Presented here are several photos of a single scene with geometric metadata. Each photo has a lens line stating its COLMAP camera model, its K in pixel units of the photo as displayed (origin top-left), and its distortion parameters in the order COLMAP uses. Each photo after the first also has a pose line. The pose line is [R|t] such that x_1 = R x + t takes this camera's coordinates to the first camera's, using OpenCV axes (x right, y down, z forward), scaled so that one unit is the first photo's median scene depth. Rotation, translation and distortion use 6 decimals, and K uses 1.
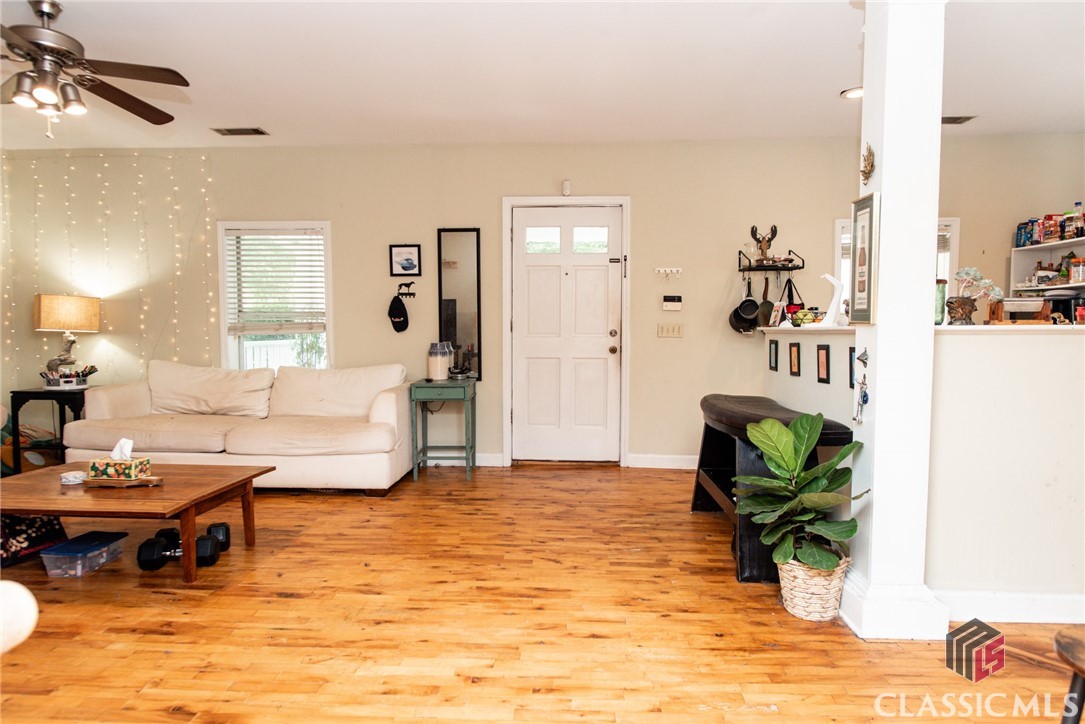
lens RADIAL K [[635.5, 0, 547.8], [0, 635.5, 365.7], [0, 0, 1]] dist [-0.009242, 0.004643]
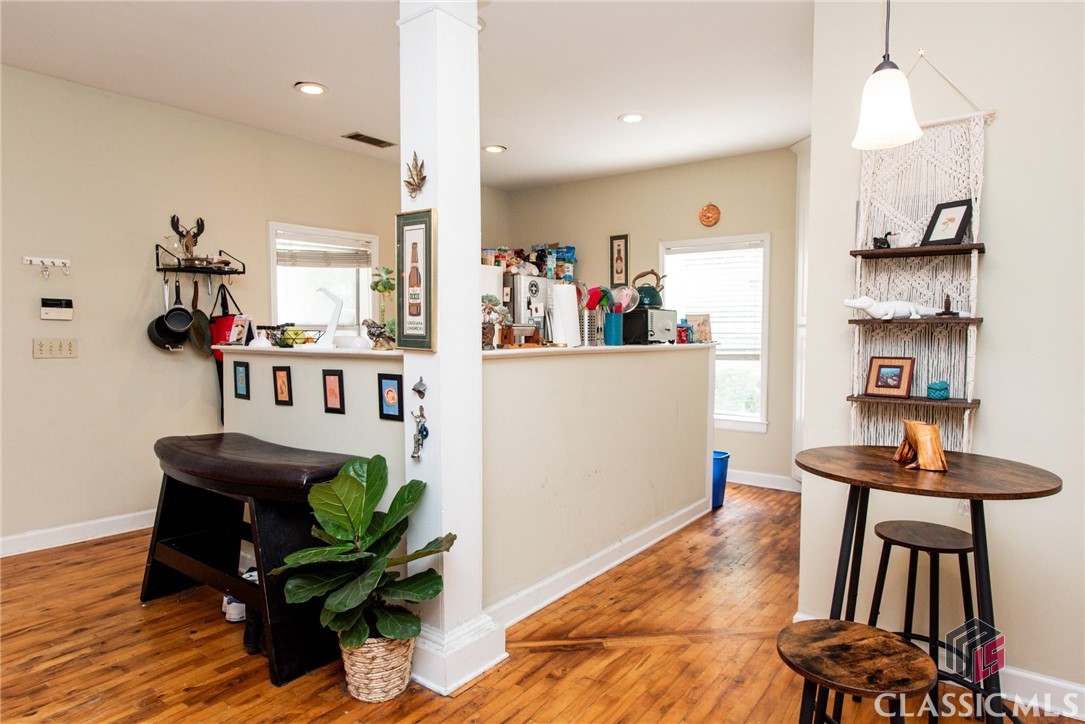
lens RADIAL K [[635.5, 0, 546.5], [0, 635.5, 365.7], [0, 0, 1]] dist [-0.009242, 0.004643]
pose [[0.569614, -0.045938, 0.820627, -0.103607], [0.045720, 0.998662, 0.024169, -0.041901], [-0.820640, 0.023752, 0.570952, 0.236629]]
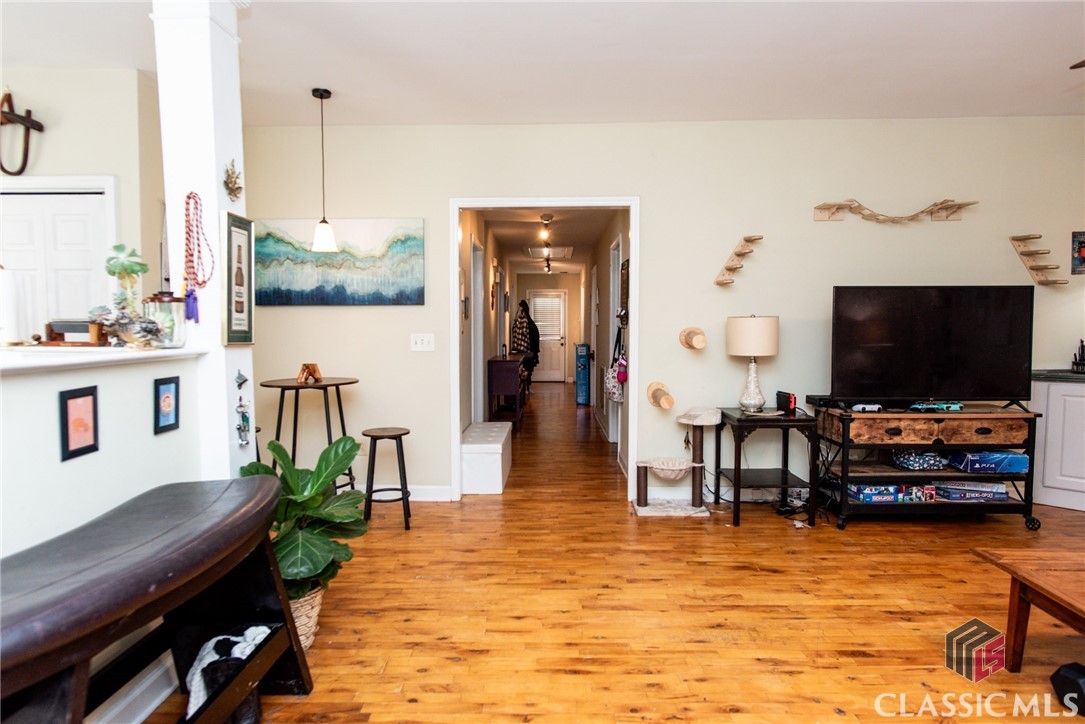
lens RADIAL K [[635.5, 0, 544.1], [0, 635.5, 356.9], [0, 0, 1]] dist [-0.009242, 0.004643]
pose [[-0.999867, -0.000406, -0.016305, 0.031275], [-0.002152, 0.994236, 0.107193, -0.110373], [0.016168, 0.107214, -0.994105, 1.418001]]
